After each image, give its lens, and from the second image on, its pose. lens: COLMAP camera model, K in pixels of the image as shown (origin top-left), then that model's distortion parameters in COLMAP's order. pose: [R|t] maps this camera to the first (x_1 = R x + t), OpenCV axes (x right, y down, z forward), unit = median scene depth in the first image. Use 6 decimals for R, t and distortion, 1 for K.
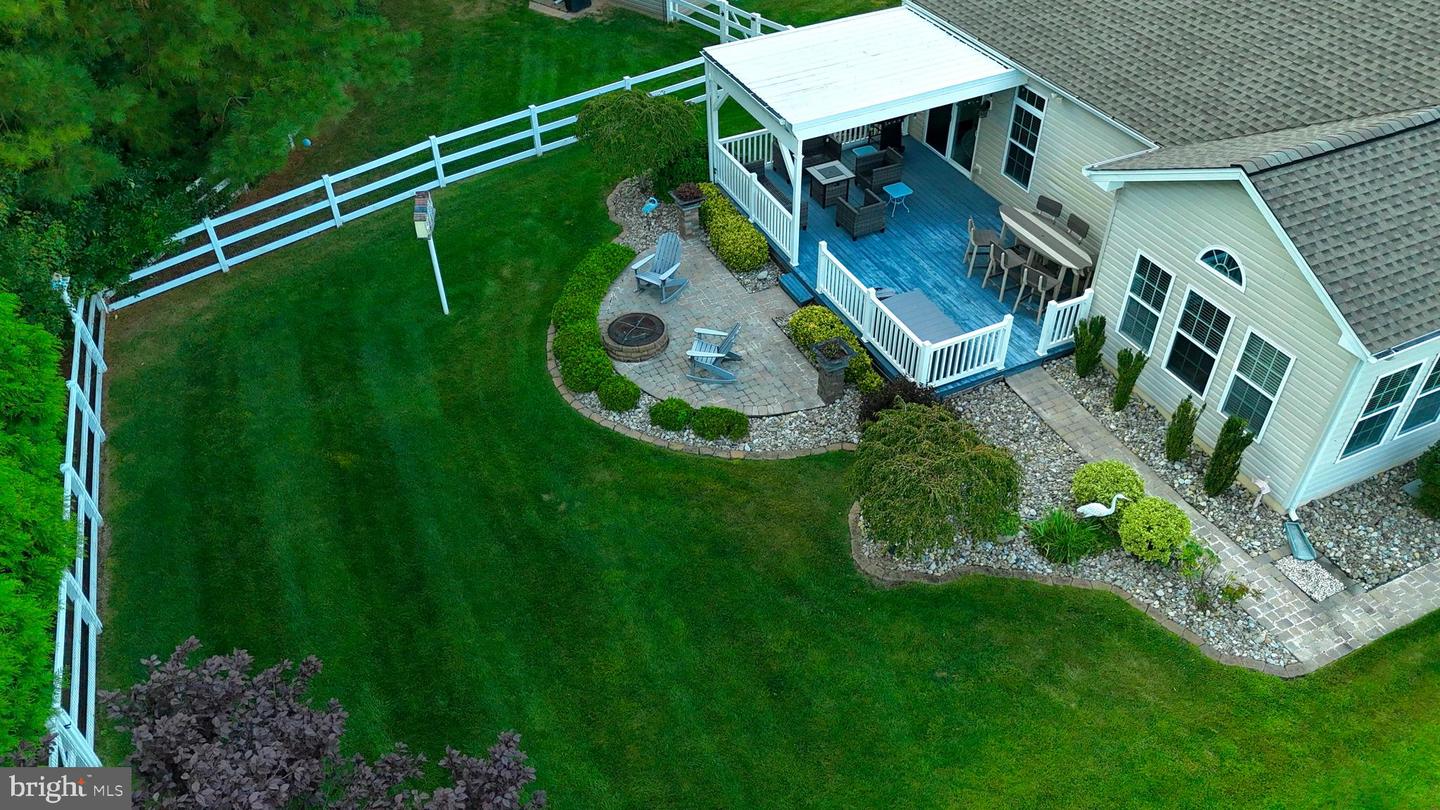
lens RADIAL K [[1055.0, 0, 711.4], [0, 1055.0, 404.7], [0, 0, 1]] dist [0.074074, -0.072590]
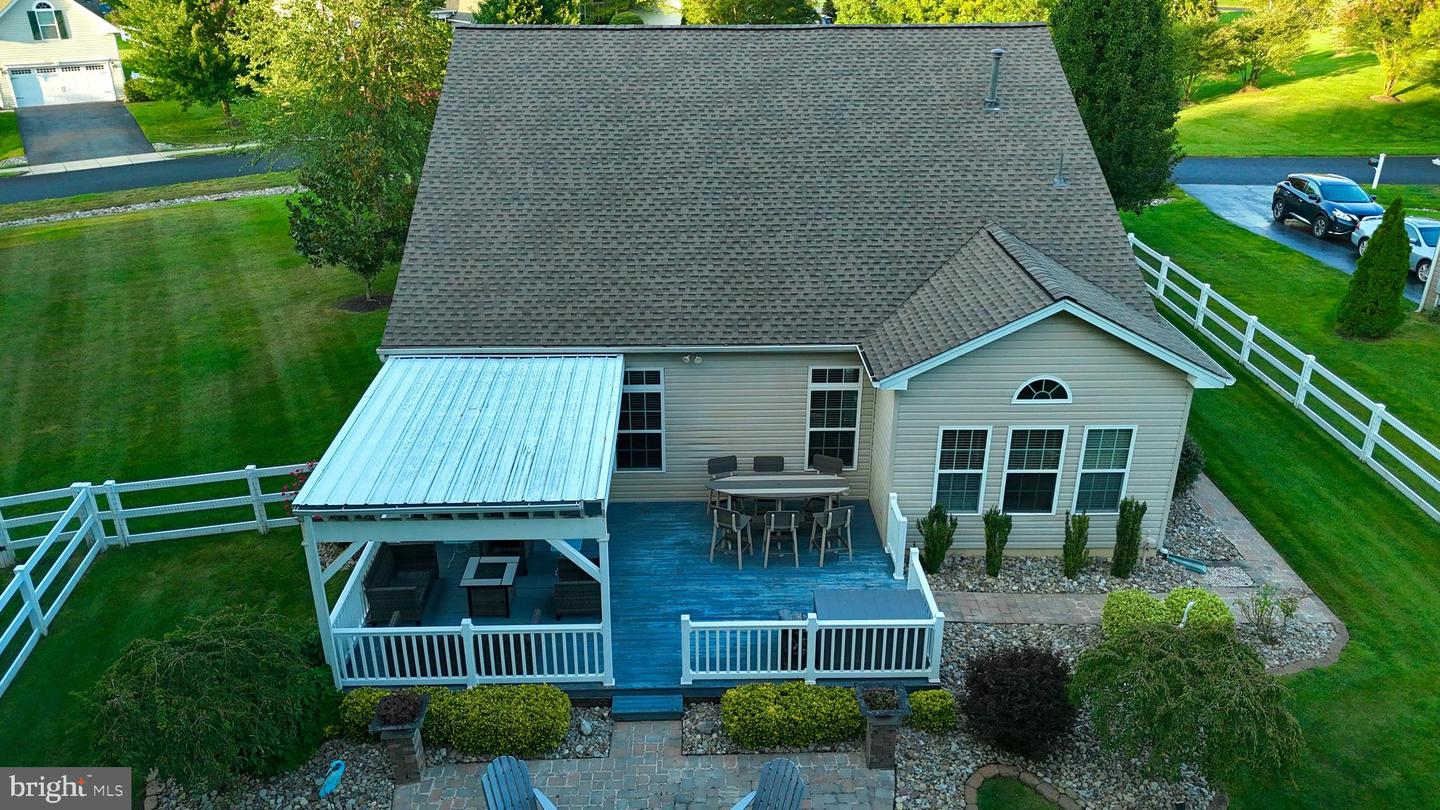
lens RADIAL K [[1055.0, 0, 715.0], [0, 1055.0, 407.0], [0, 0, 1]] dist [0.074074, -0.072590]
pose [[0.397299, -0.361503, 0.843486, -0.473446], [0.590937, 0.803994, 0.066234, -0.323759], [-0.702102, 0.472132, 0.533052, 0.562279]]
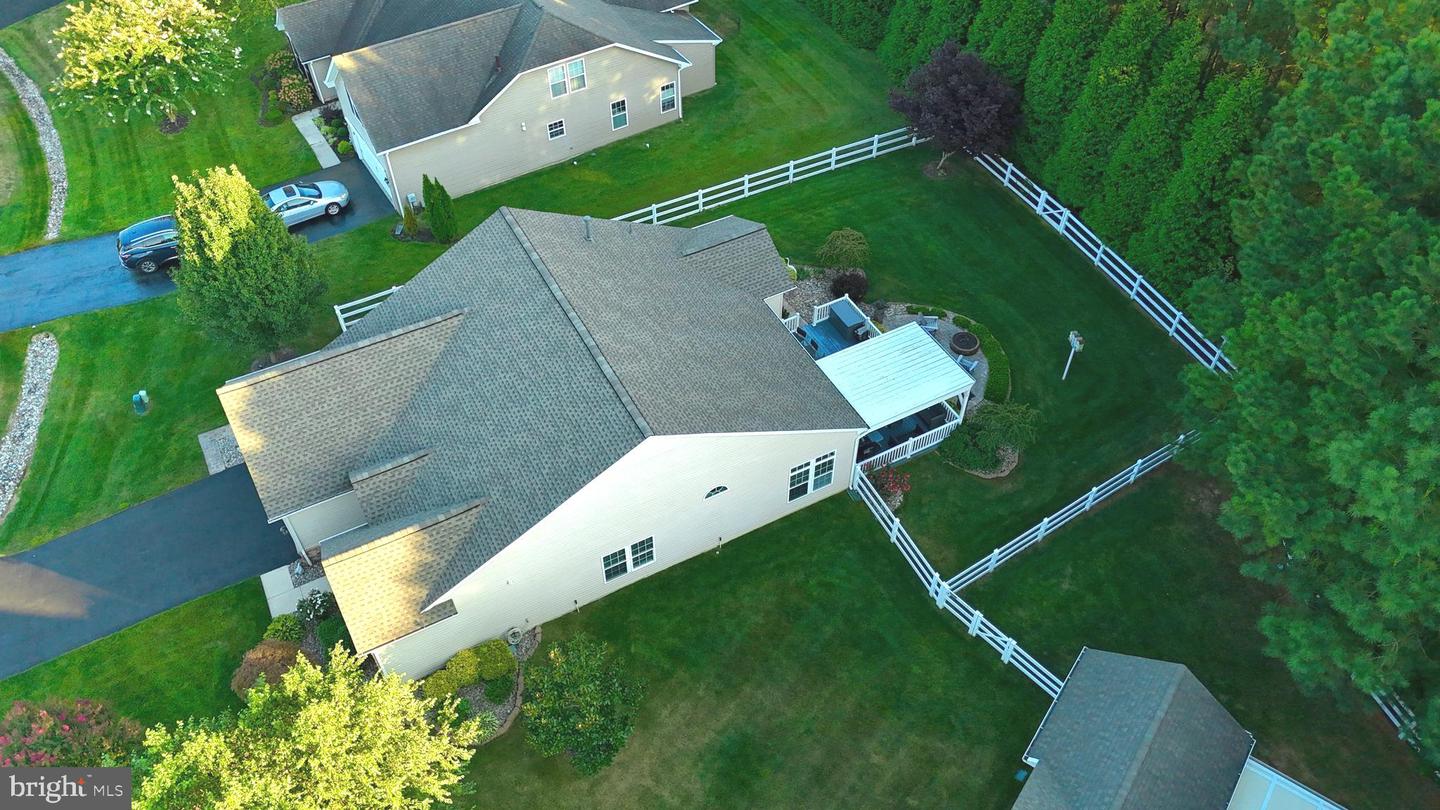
lens RADIAL K [[1055.0, 0, 716.6], [0, 1055.0, 413.6], [0, 0, 1]] dist [0.074074, -0.072590]
pose [[-0.997894, 0.062007, -0.019052, 0.563609], [-0.017541, 0.024823, 0.999538, -2.549676], [0.062452, 0.997767, -0.023683, 1.252801]]
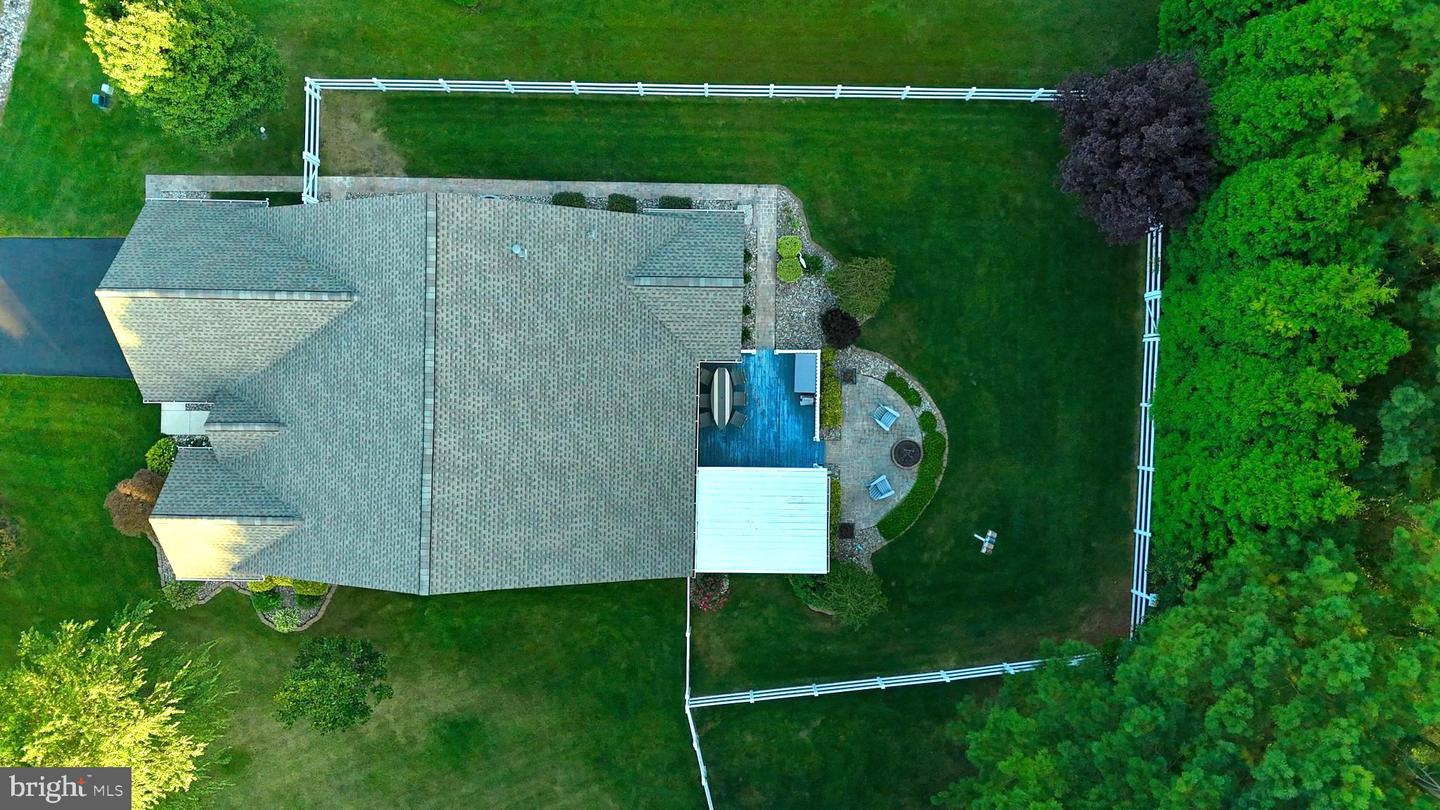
lens RADIAL K [[1055.0, 0, 715.8], [0, 1055.0, 409.6], [0, 0, 1]] dist [0.074074, -0.072590]
pose [[-0.901474, -0.431583, 0.032869, 0.259364], [0.306332, -0.582516, 0.752885, -1.848465], [-0.305785, 0.688775, 0.657331, -0.365705]]
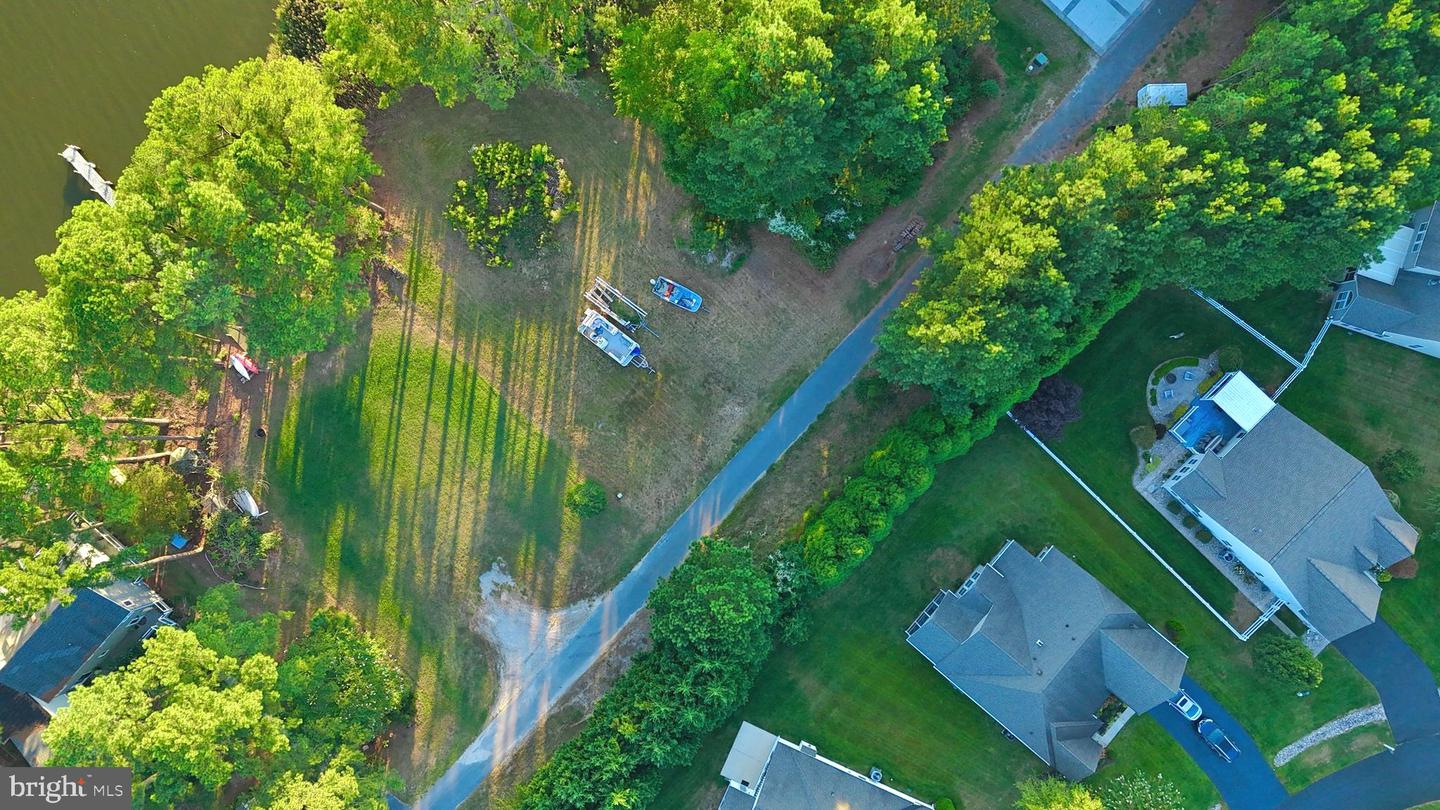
lens RADIAL K [[1055.0, 0, 719.2], [0, 1055.0, 396.2], [0, 0, 1]] dist [0.074074, -0.072590]
pose [[0.354534, 0.934872, 0.017879, -0.981474], [-0.614516, 0.218548, 0.758028, -3.002918], [0.704752, -0.279733, 0.651977, -4.604468]]
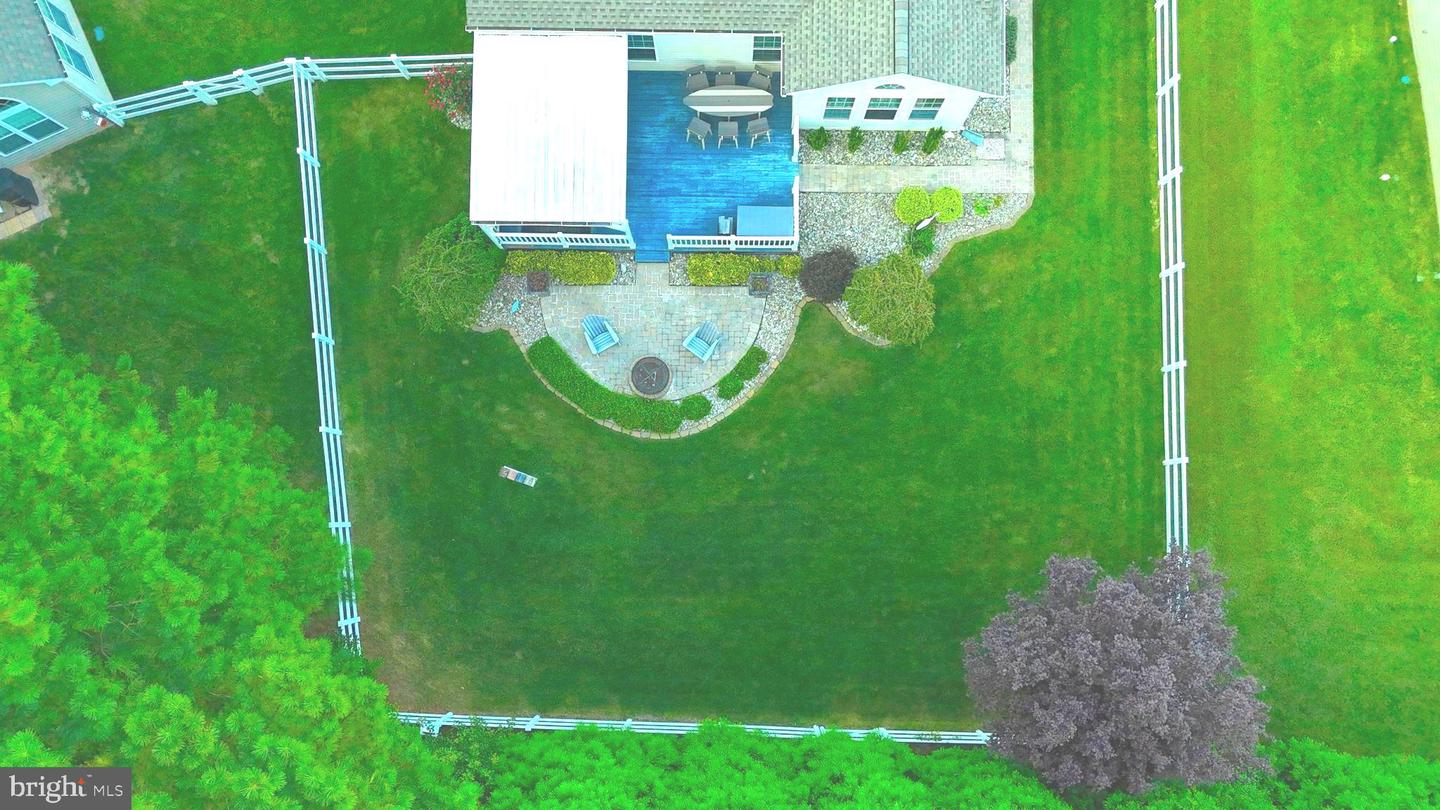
lens RADIAL K [[1055.0, 0, 712.2], [0, 1055.0, 408.9], [0, 0, 1]] dist [0.074074, -0.072590]
pose [[0.431972, -0.895342, 0.108459, -0.250920], [0.593401, 0.372717, 0.713413, -1.123085], [-0.679173, -0.243815, 0.692300, -0.102786]]
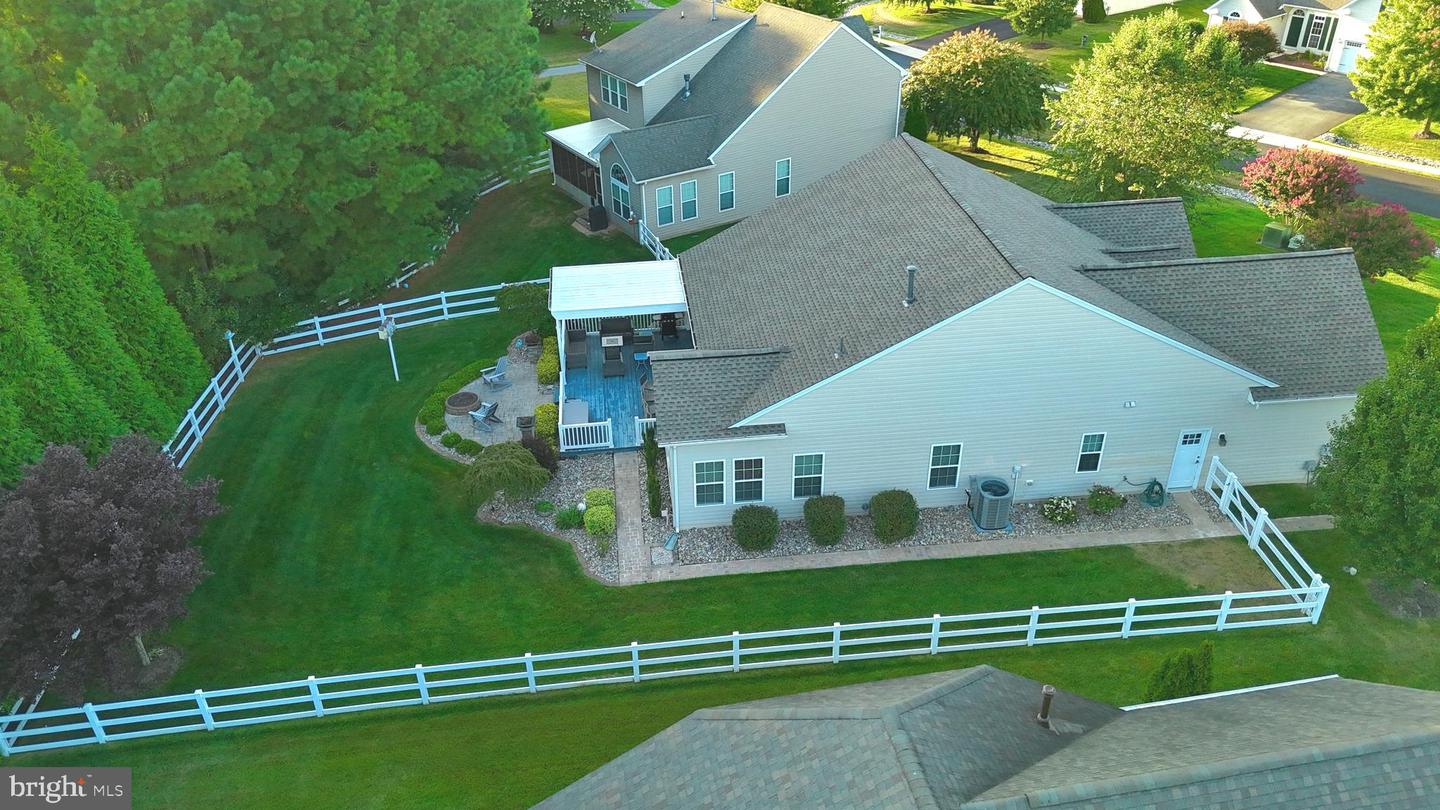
lens RADIAL K [[1055.0, 0, 714.7], [0, 1055.0, 407.3], [0, 0, 1]] dist [0.074074, -0.072590]
pose [[0.948713, 0.168316, -0.267607, 0.946610], [-0.208029, 0.969771, -0.127546, 0.099831], [0.238049, 0.176674, 0.955049, -0.796310]]
